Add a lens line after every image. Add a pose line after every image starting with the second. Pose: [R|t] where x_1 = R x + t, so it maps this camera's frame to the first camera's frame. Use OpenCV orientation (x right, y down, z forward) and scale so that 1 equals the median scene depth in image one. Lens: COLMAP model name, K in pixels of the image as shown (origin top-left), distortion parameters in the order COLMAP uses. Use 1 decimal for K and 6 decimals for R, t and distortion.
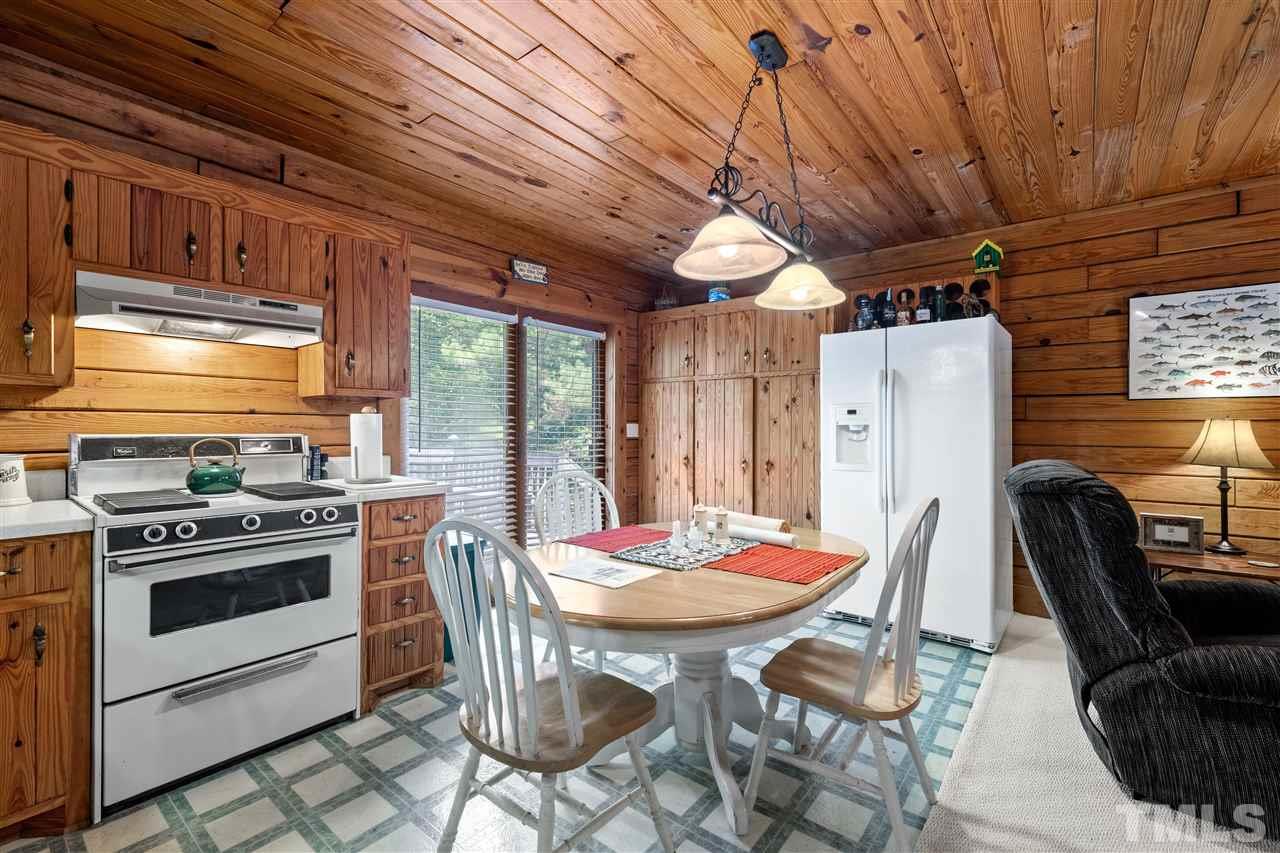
lens RADIAL K [[552.1, 0, 643.4], [0, 552.1, 425.0], [0, 0, 1]] dist [0.000802, -0.000515]
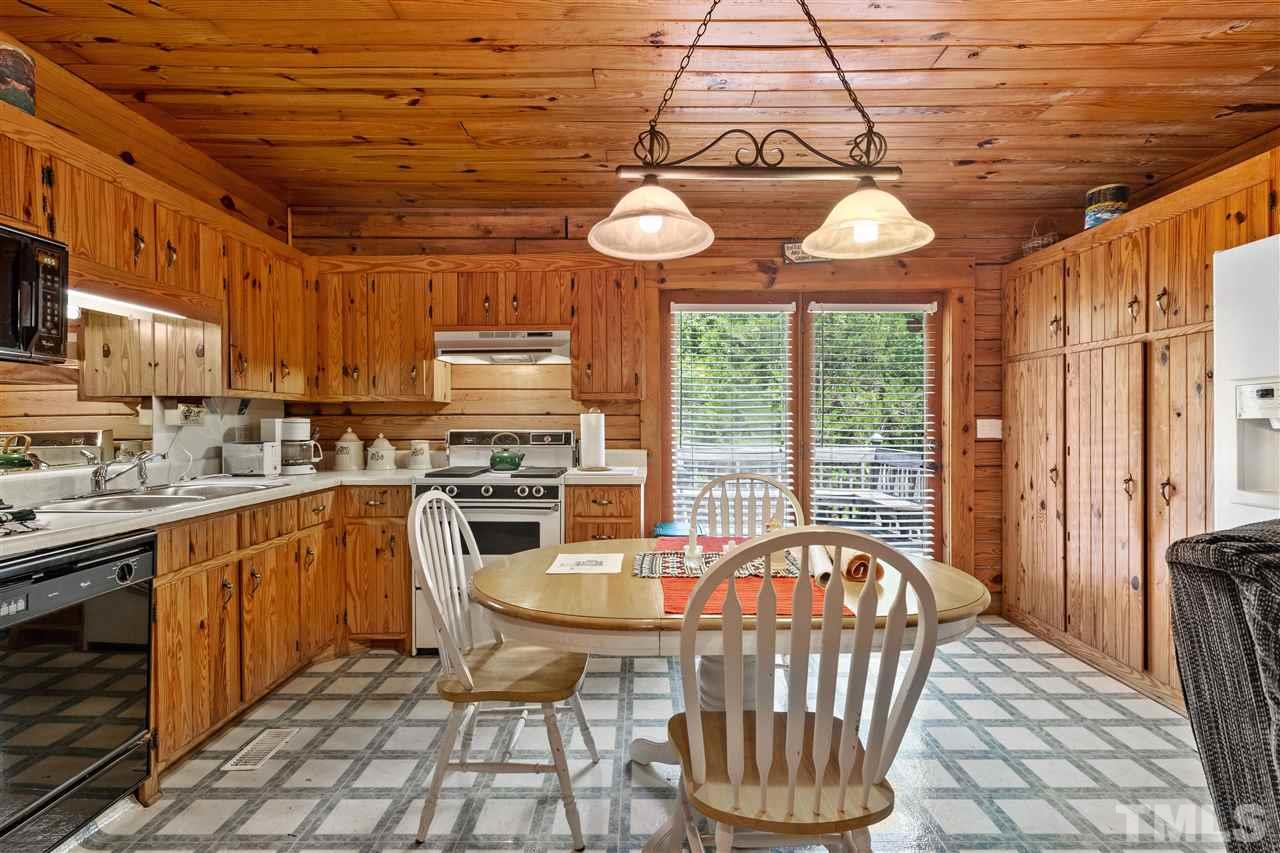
lens RADIAL K [[609.2, 0, 640.2], [0, 609.2, 428.6], [0, 0, 1]] dist [0.002678, 0.000076]
pose [[0.619312, 0.001966, -0.785142, 0.425218], [0.004874, 0.999968, 0.006349, 0.002822], [0.785130, -0.007759, 0.619283, 0.174870]]
